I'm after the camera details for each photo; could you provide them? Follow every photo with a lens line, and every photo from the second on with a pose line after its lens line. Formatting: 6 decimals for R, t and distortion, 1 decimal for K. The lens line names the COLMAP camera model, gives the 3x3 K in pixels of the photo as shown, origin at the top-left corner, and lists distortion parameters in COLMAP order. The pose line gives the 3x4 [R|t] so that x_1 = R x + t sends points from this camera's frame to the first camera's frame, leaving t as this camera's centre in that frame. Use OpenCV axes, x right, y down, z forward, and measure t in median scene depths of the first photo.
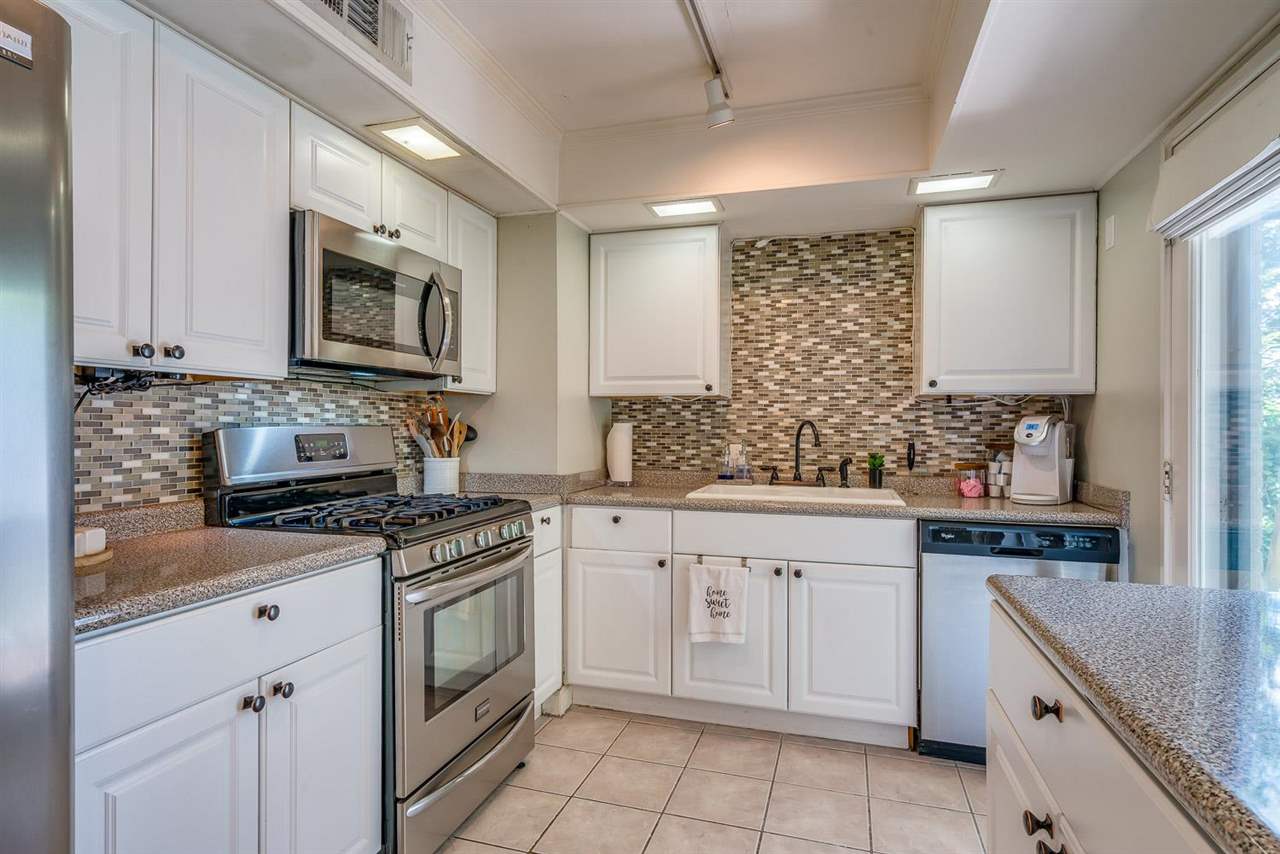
lens RADIAL K [[683.0, 0, 635.8], [0, 683.0, 425.8], [0, 0, 1]] dist [0.002939, 0.000350]
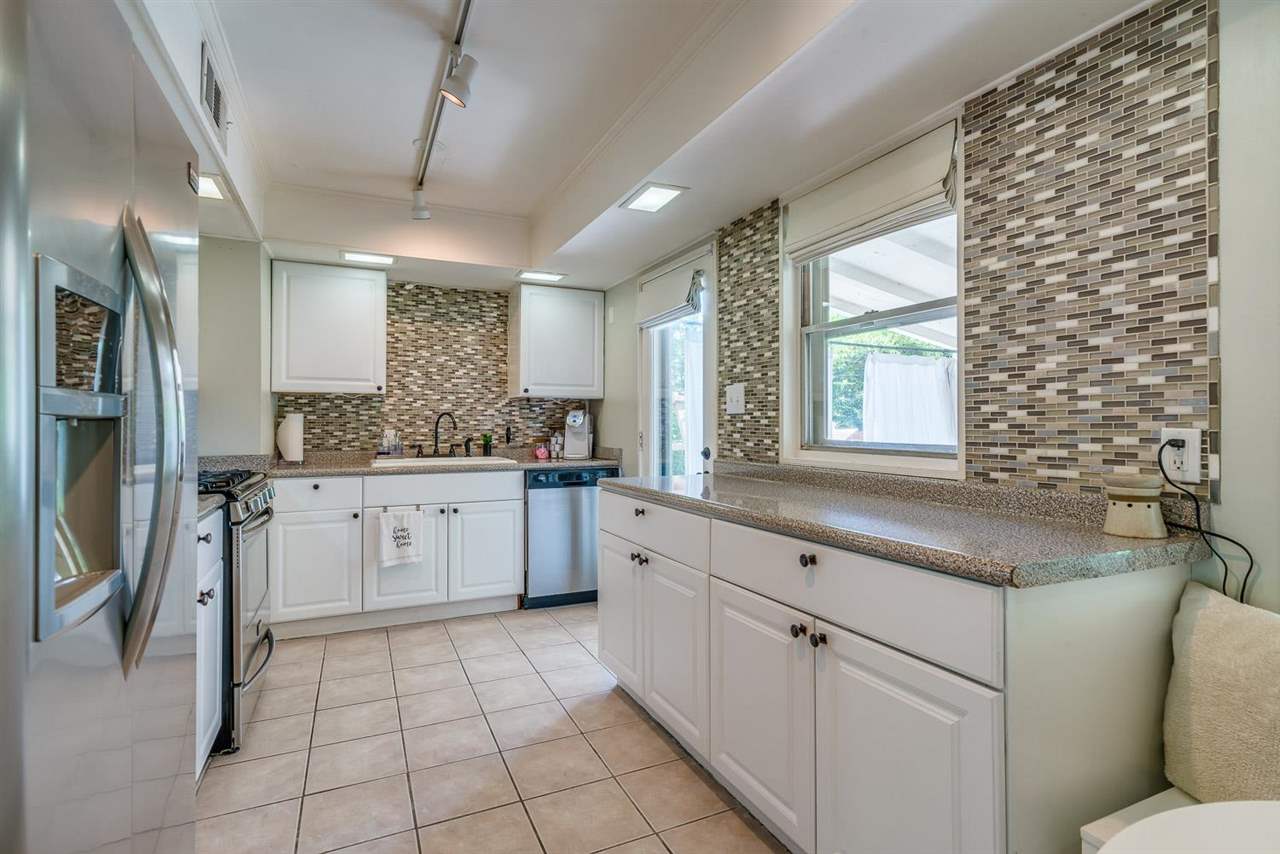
lens RADIAL K [[613.7, 0, 637.9], [0, 613.7, 422.1], [0, 0, 1]] dist [0.002706, 0.000948]
pose [[0.736985, -0.003459, 0.675900, -0.359101], [0.004300, 0.999991, 0.000429, 0.015064], [-0.675895, 0.002590, 0.736993, -0.275711]]
